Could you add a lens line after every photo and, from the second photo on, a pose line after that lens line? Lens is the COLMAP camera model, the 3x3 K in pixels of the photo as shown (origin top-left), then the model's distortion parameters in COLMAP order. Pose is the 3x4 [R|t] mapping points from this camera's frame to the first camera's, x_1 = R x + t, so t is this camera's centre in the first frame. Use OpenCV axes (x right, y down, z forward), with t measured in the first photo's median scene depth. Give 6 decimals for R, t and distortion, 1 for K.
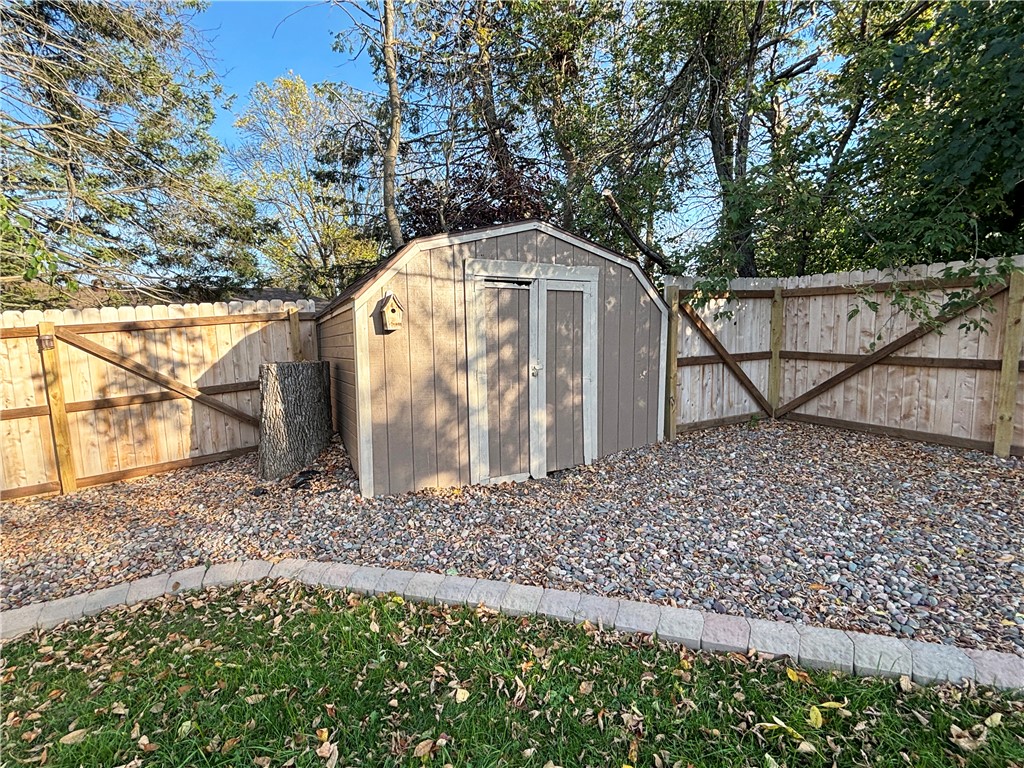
lens RADIAL K [[481.9, 0, 515.6], [0, 481.9, 379.5], [0, 0, 1]] dist [0.008789, -0.001521]
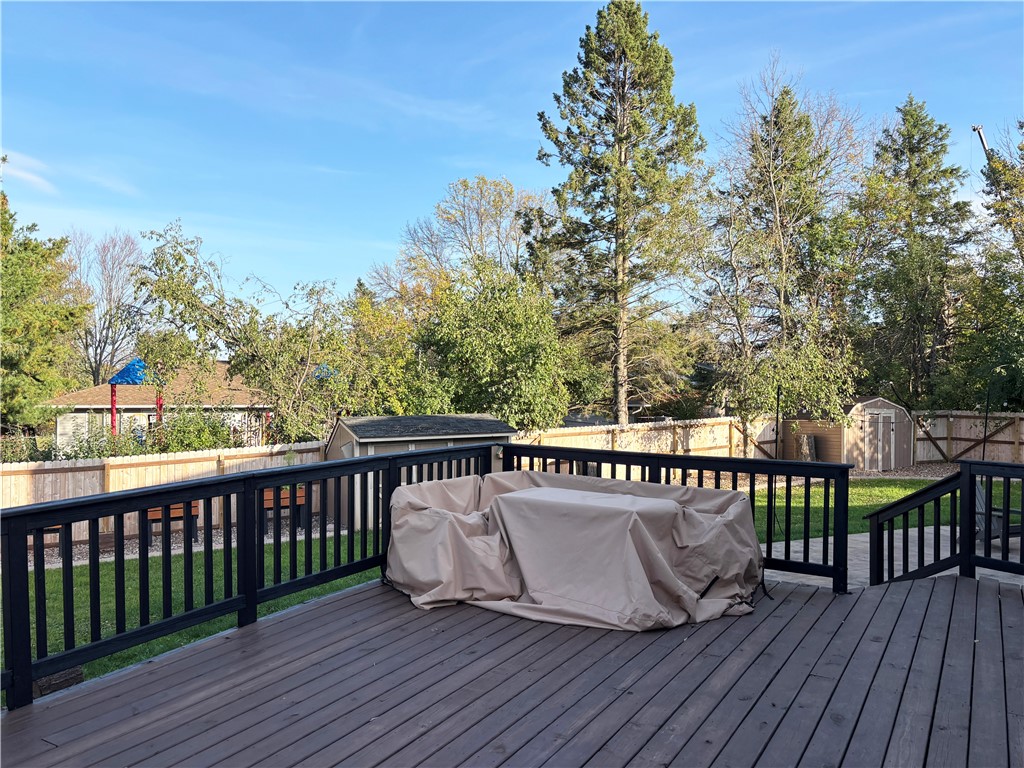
lens RADIAL K [[759.3, 0, 514.3], [0, 759.3, 386.1], [0, 0, 1]] dist [0.014448, 0.000770]
pose [[0.999649, 0.023166, 0.012855, -2.154932], [-0.021814, 0.995062, -0.096827, 0.139318], [-0.015035, 0.096513, 0.995218, -3.570671]]
